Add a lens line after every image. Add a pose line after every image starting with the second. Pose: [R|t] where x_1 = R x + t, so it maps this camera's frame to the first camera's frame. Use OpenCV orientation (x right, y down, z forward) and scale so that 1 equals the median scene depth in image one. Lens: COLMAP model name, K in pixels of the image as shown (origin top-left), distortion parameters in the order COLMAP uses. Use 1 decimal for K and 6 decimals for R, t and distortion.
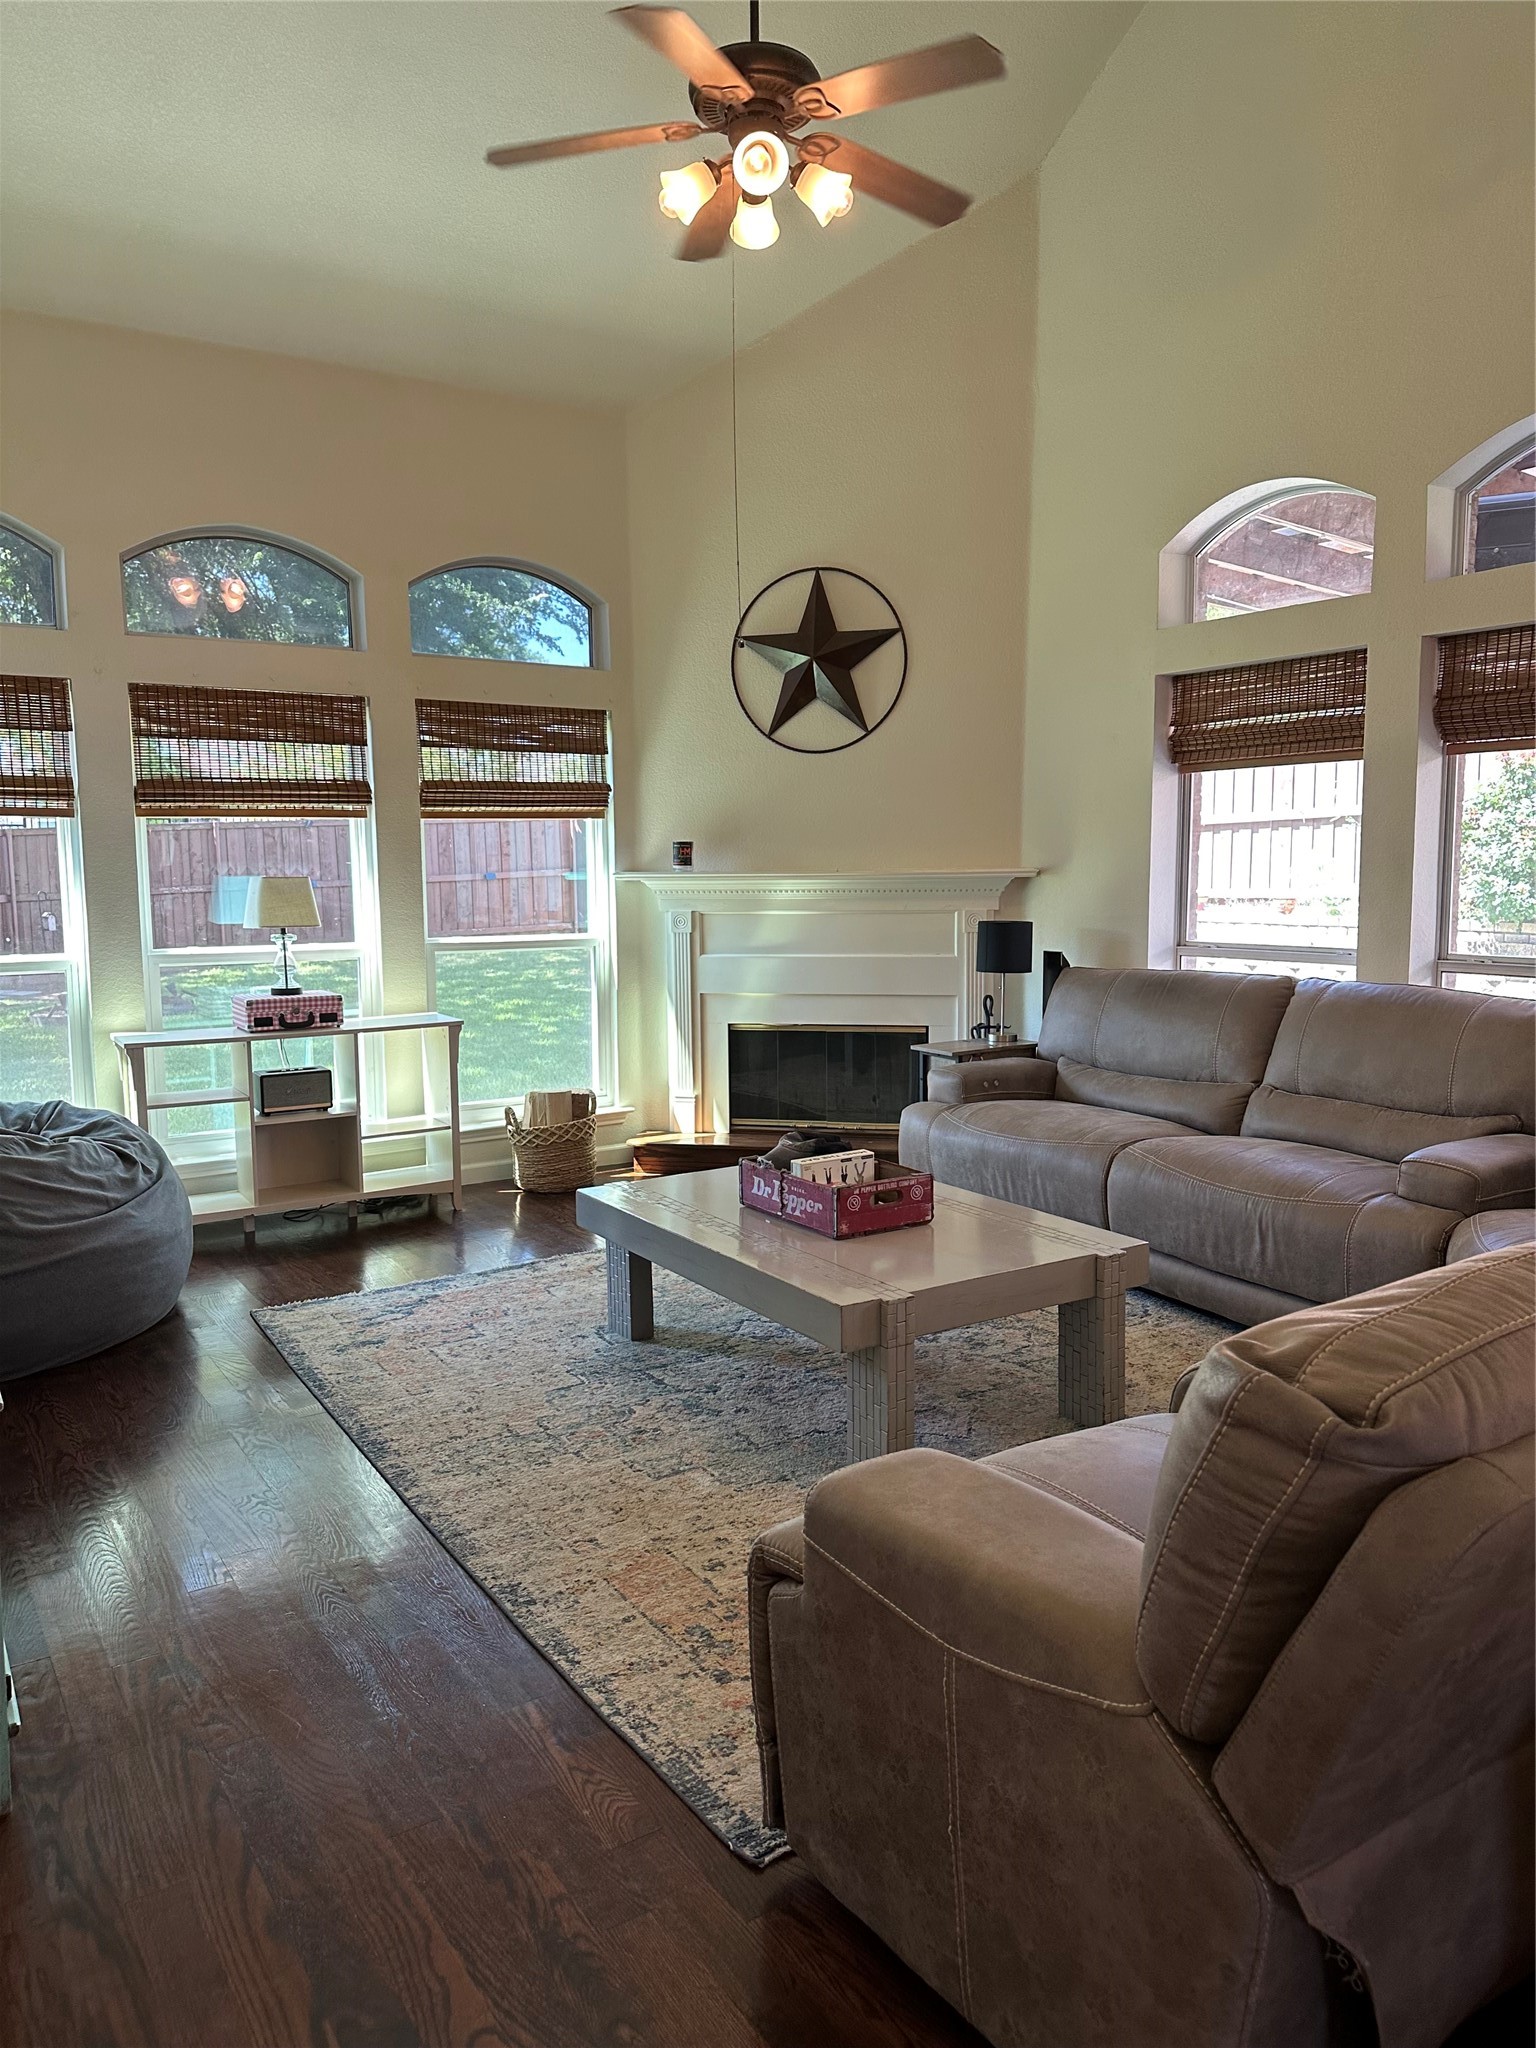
lens RADIAL K [[1414.2, 0, 759.1], [0, 1414.2, 1029.1], [0, 0, 1]] dist [0.168820, -0.321318]
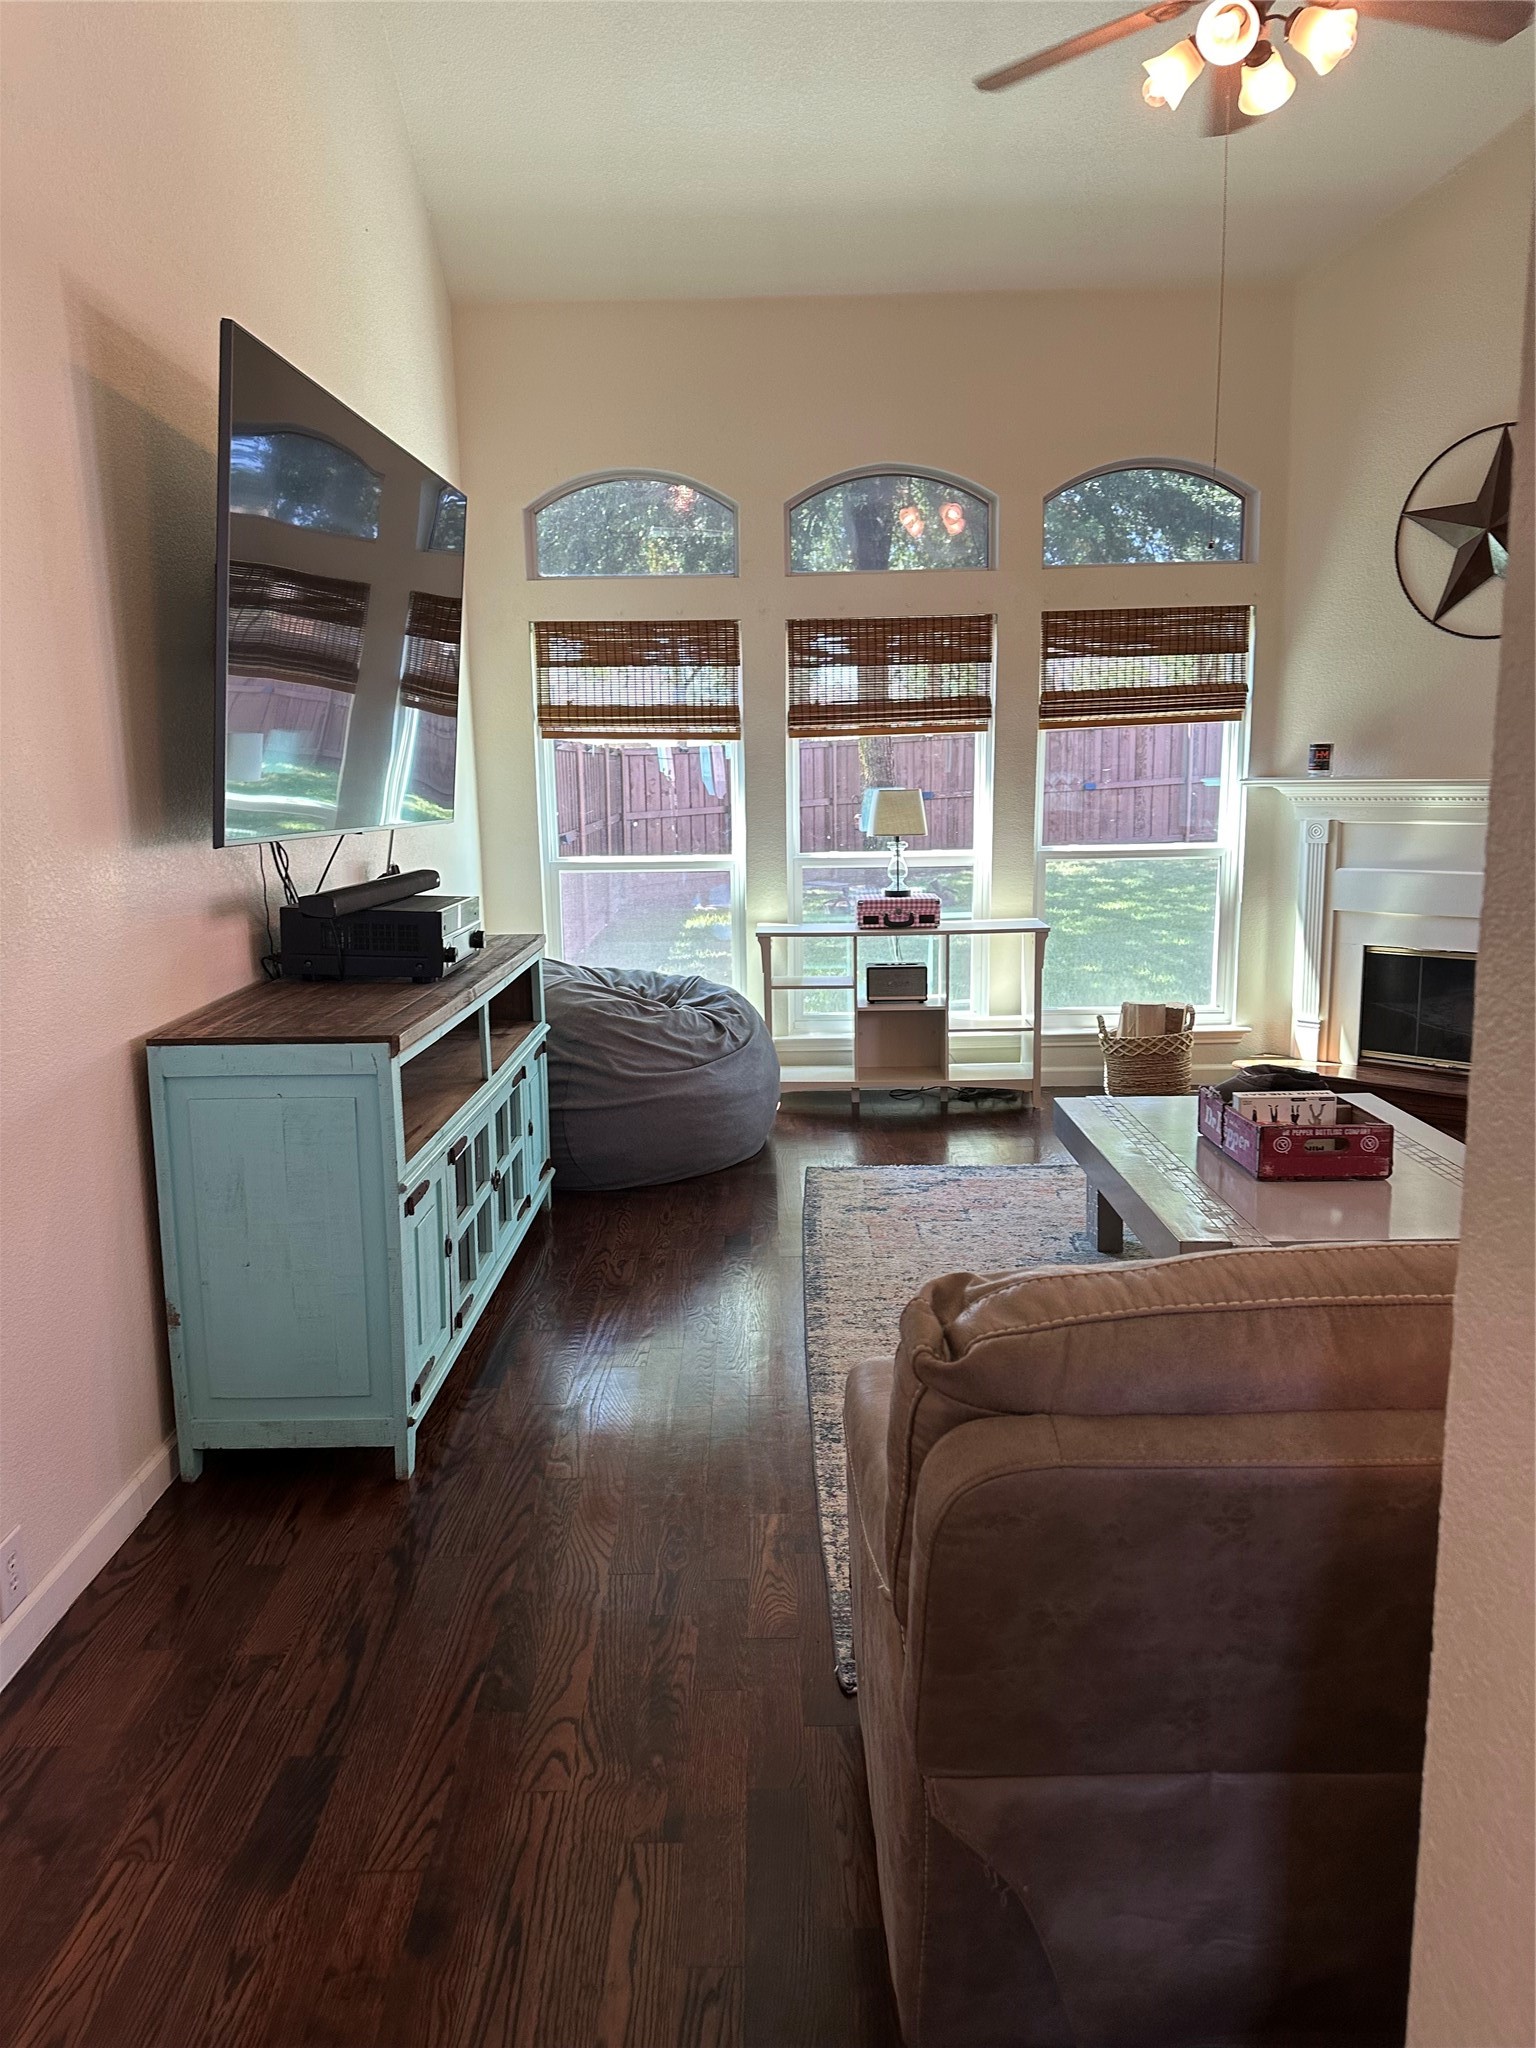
lens RADIAL K [[1414.2, 0, 759.1], [0, 1414.2, 1029.1], [0, 0, 1]] dist [0.168820, -0.321318]
pose [[0.836380, 0.092540, -0.540282, 0.183821], [-0.054442, 0.994797, 0.086112, -0.010457], [0.545439, -0.042608, 0.837067, 0.014499]]
